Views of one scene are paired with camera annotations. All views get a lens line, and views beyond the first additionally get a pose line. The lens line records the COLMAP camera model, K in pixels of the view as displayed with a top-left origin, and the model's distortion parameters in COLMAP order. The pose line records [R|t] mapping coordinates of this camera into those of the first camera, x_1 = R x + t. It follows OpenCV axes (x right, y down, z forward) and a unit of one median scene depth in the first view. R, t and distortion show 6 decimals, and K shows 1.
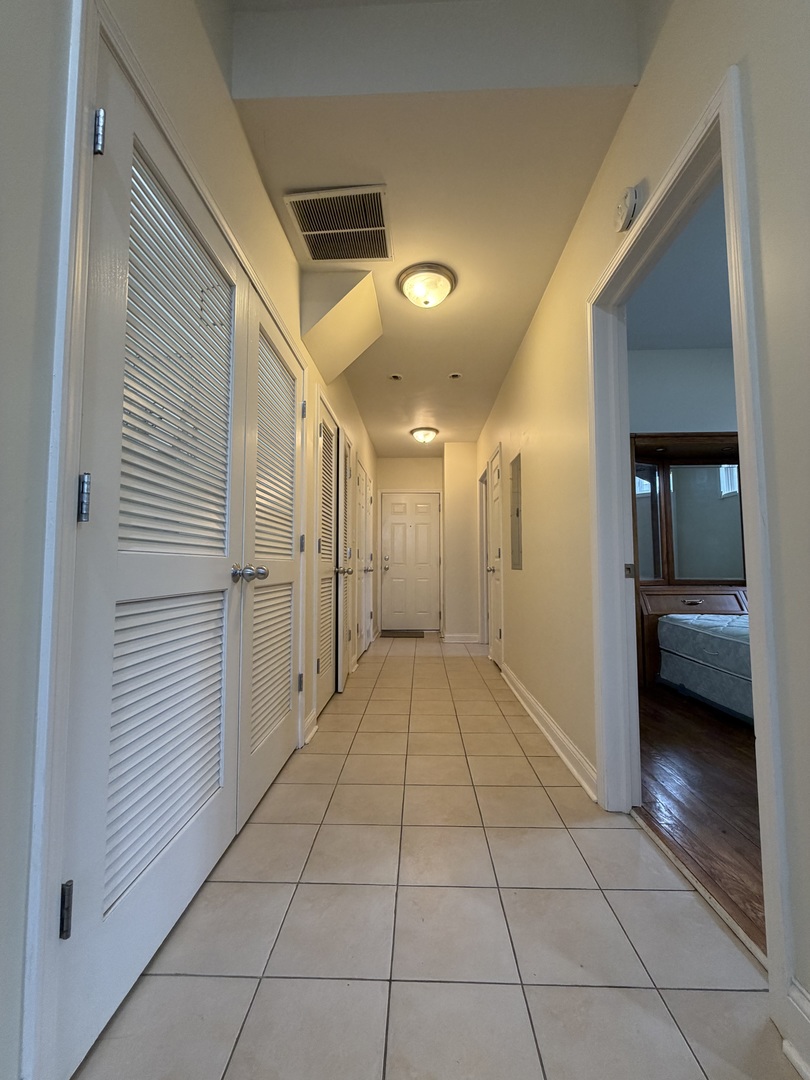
lens RADIAL K [[429.1, 0, 403.8], [0, 429.1, 543.2], [0, 0, 1]] dist [-0.001109, 0.000526]
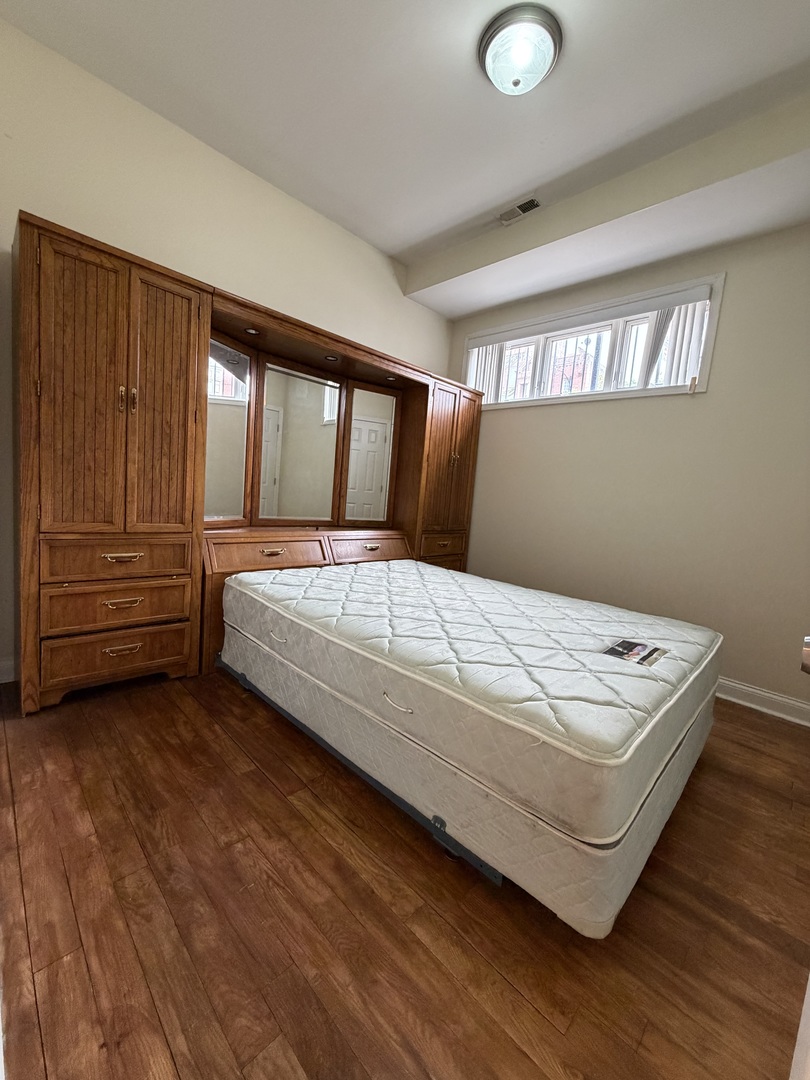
lens RADIAL K [[429.1, 0, 403.7], [0, 429.1, 538.1], [0, 0, 1]] dist [-0.001109, 0.000526]
pose [[0.676226, -0.016308, 0.736514, 0.270395], [-0.129784, 0.981481, 0.140892, -0.025248], [-0.725172, -0.190862, 0.661587, 0.332473]]
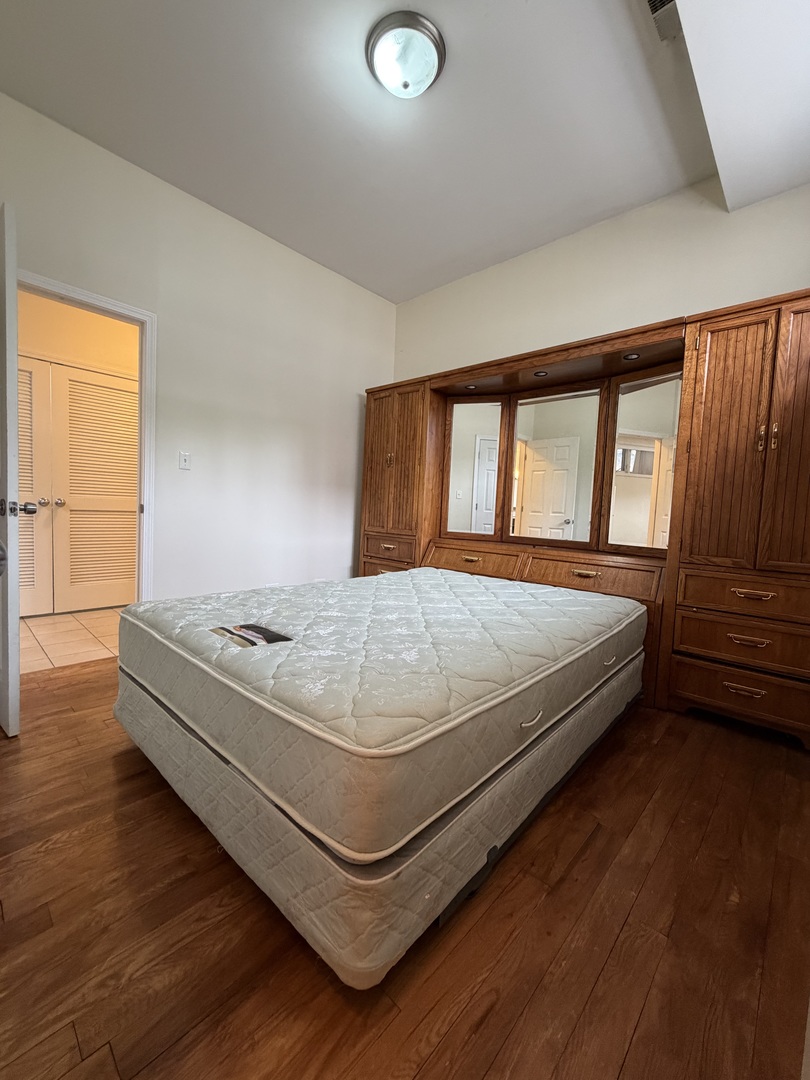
lens RADIAL K [[429.1, 0, 402.6], [0, 429.1, 536.9], [0, 0, 1]] dist [-0.001109, 0.000526]
pose [[0.757728, 0.081092, -0.647512, 1.144251], [-0.011270, 0.993727, 0.111262, -0.008793], [0.652473, -0.077009, 0.753889, 0.230063]]
